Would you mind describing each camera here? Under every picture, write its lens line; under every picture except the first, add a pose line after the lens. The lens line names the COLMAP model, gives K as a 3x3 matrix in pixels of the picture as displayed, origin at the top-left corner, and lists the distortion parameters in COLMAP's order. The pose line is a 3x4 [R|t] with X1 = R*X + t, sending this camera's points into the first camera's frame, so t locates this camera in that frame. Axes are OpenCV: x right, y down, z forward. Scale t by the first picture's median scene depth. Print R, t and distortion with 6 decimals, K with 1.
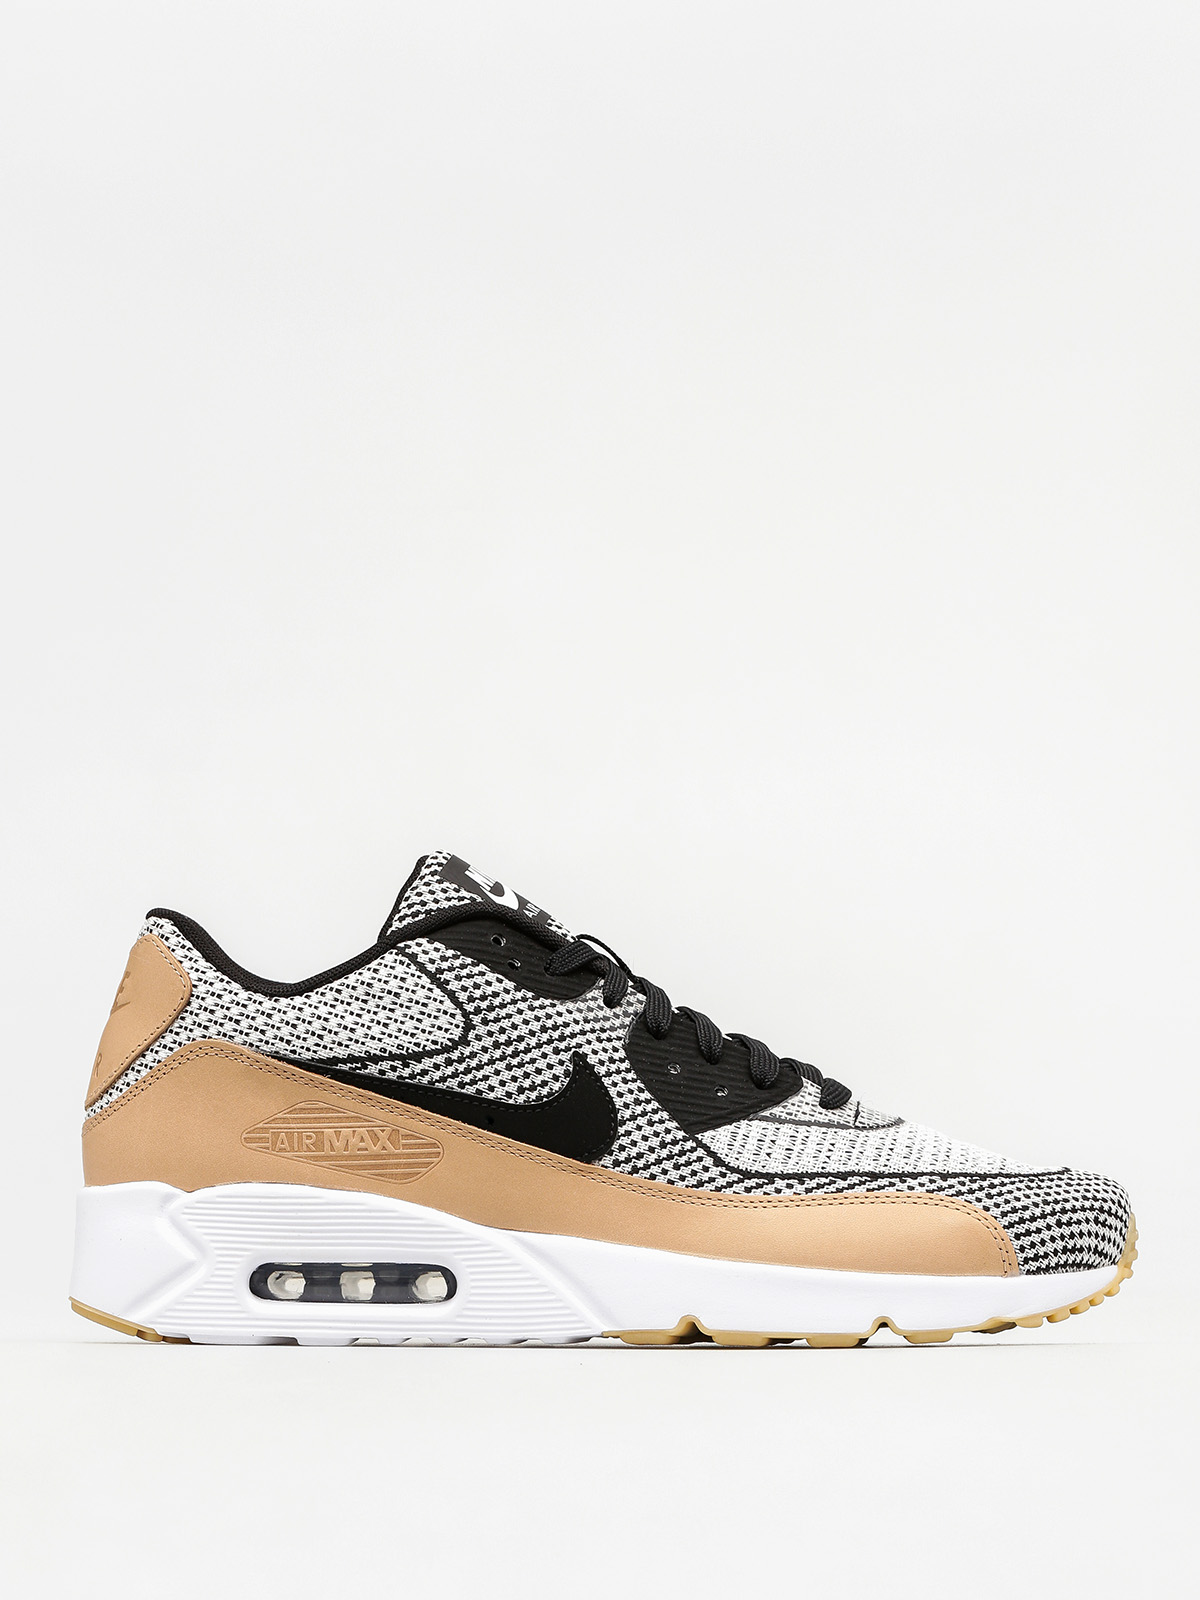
lens RADIAL K [[6751.2, 0, 600.0], [0, 6751.2, 800.0], [0, 0, 1]] dist [0.146748, -3.137064]
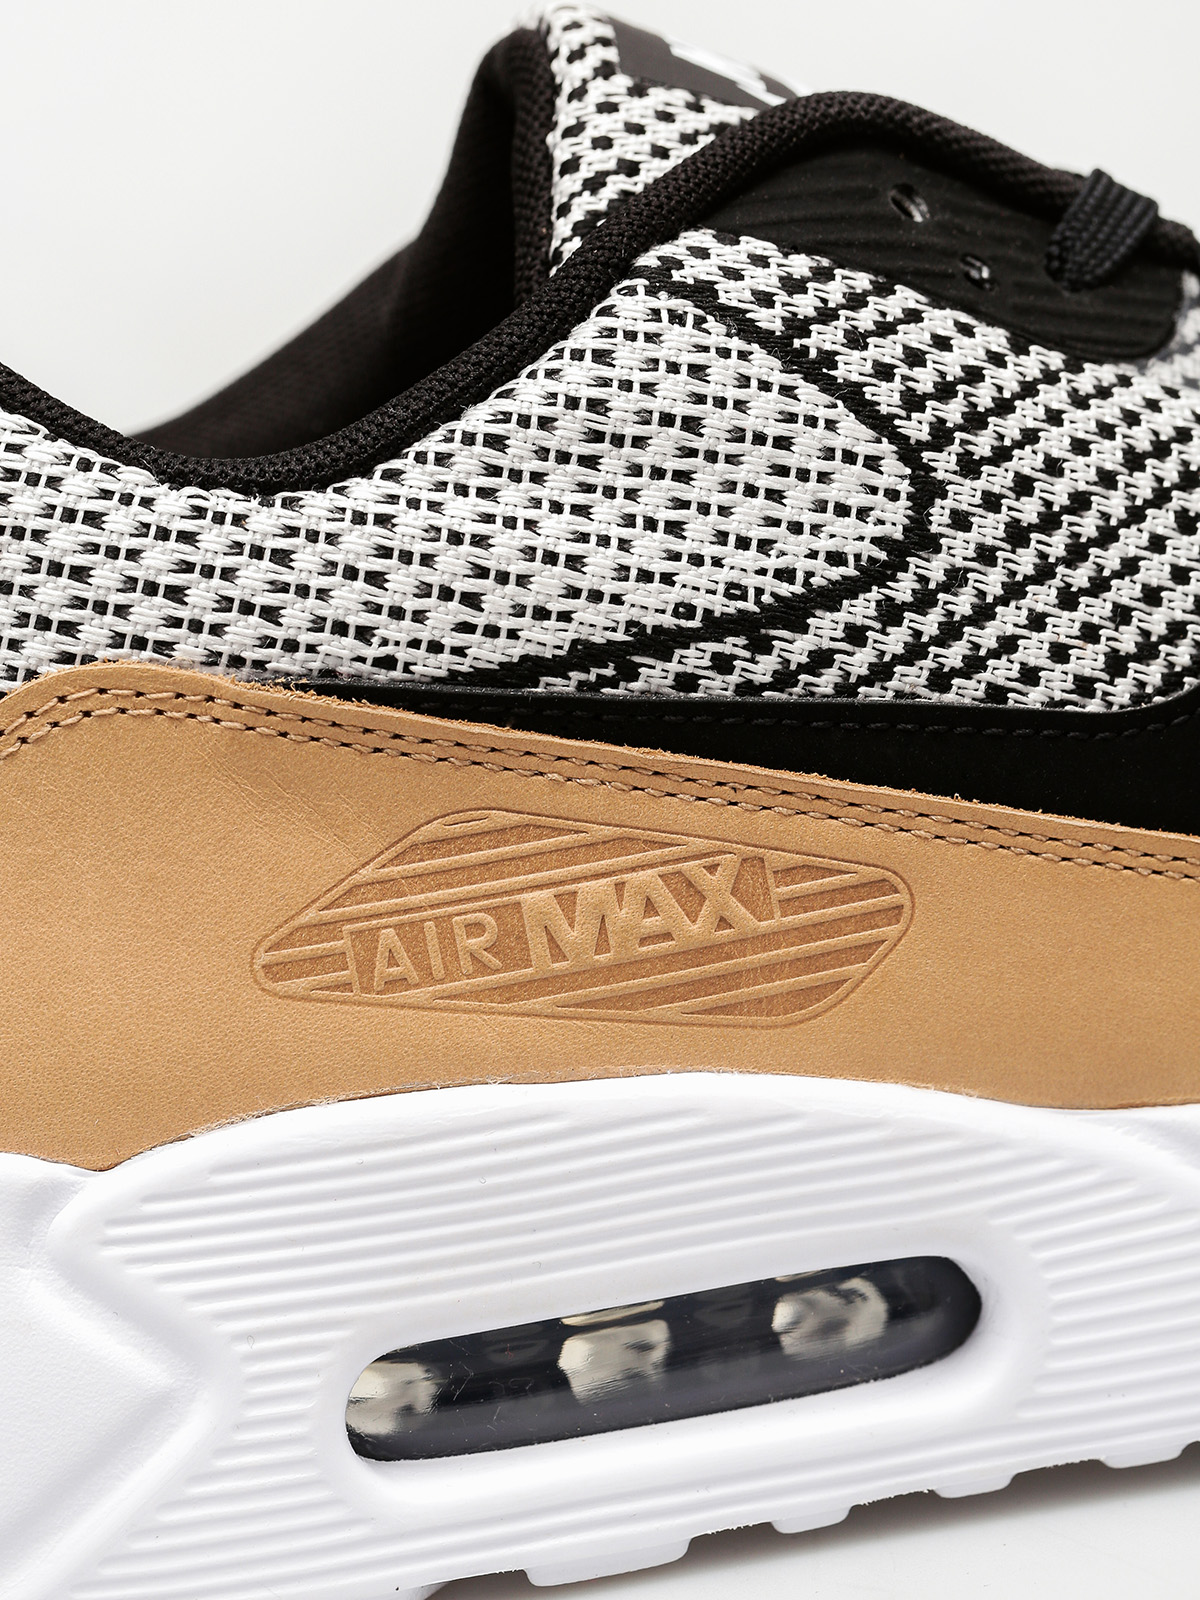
lens RADIAL K [[6751.2, 0, 600.0], [0, 6751.2, 800.0], [0, 0, 1]] dist [0.146748, -3.137064]
pose [[0.939101, -0.170919, 0.298120, -0.128146], [0.134842, 0.981238, 0.137804, 0.002787], [-0.316080, -0.089213, 0.944529, 0.709971]]
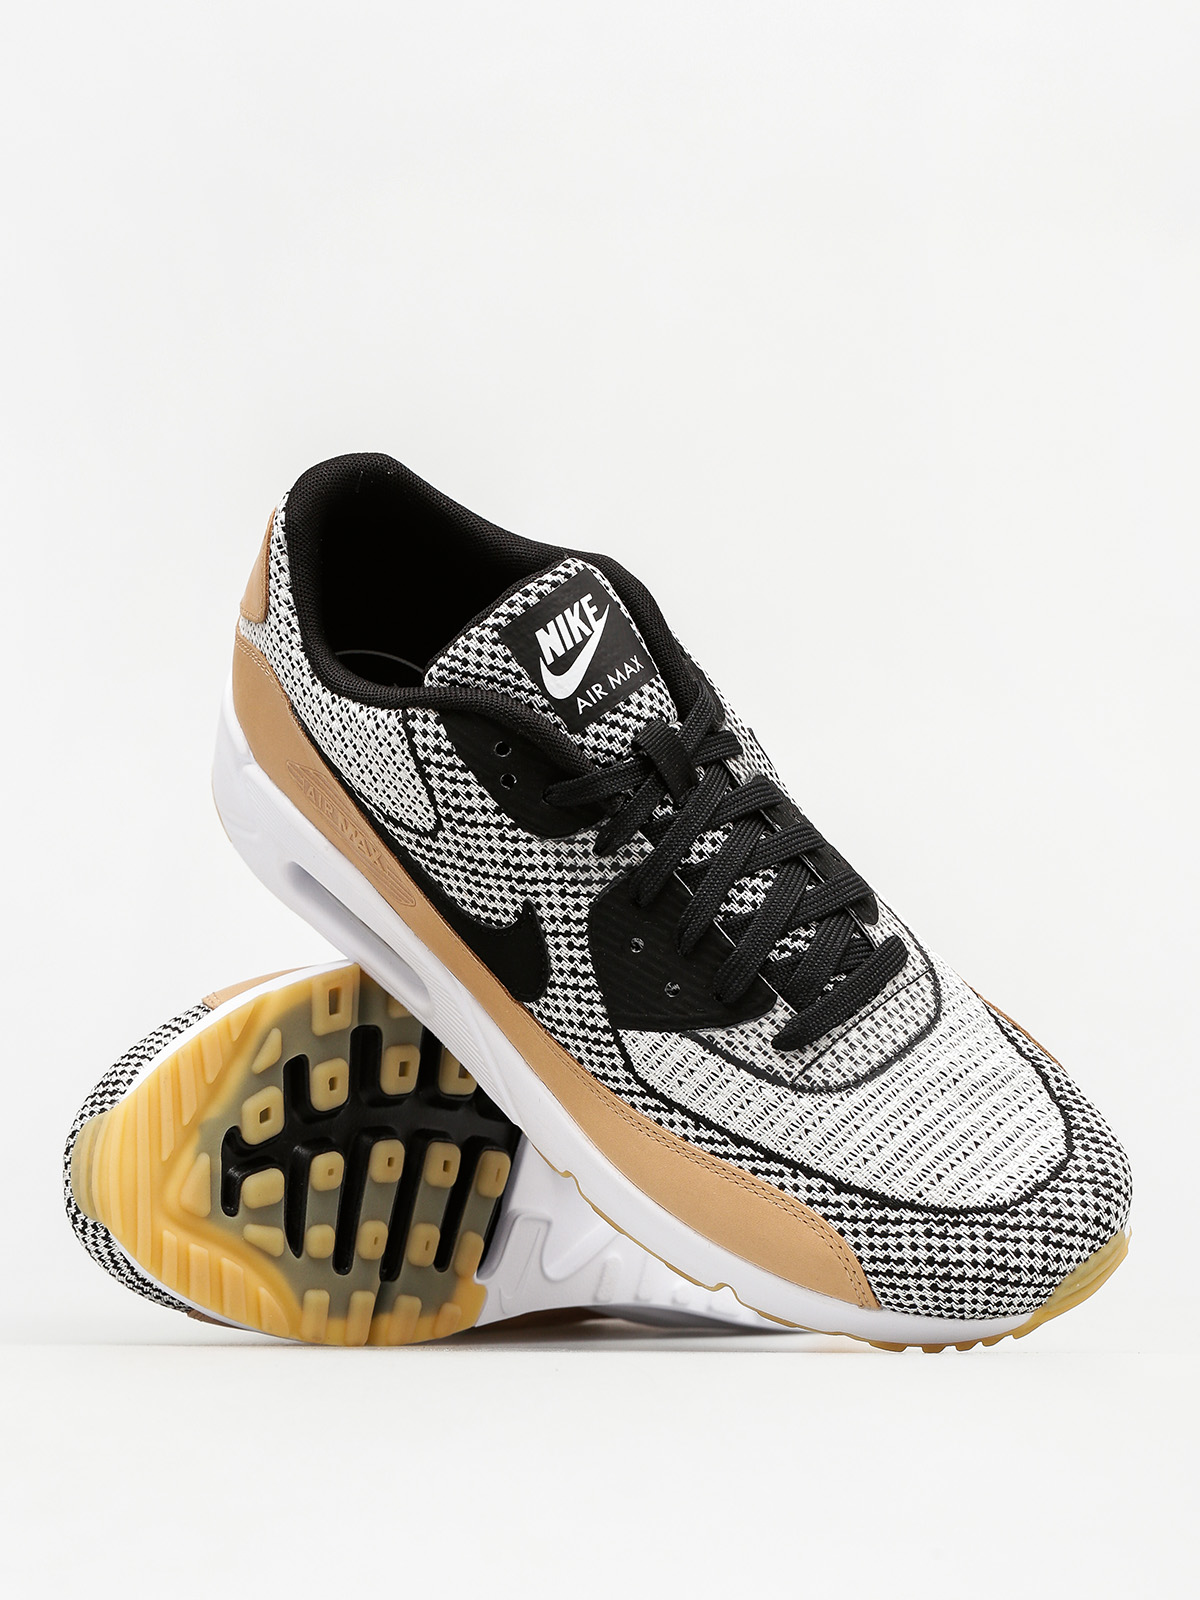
lens RADIAL K [[6751.2, 0, 600.0], [0, 6751.2, 800.0], [0, 0, 1]] dist [0.146748, -3.137064]
pose [[0.721613, 0.530683, -0.444579, 0.406424], [0.005967, 0.637388, 0.770520, -0.682389], [0.692271, -0.558670, 0.456781, 0.593084]]
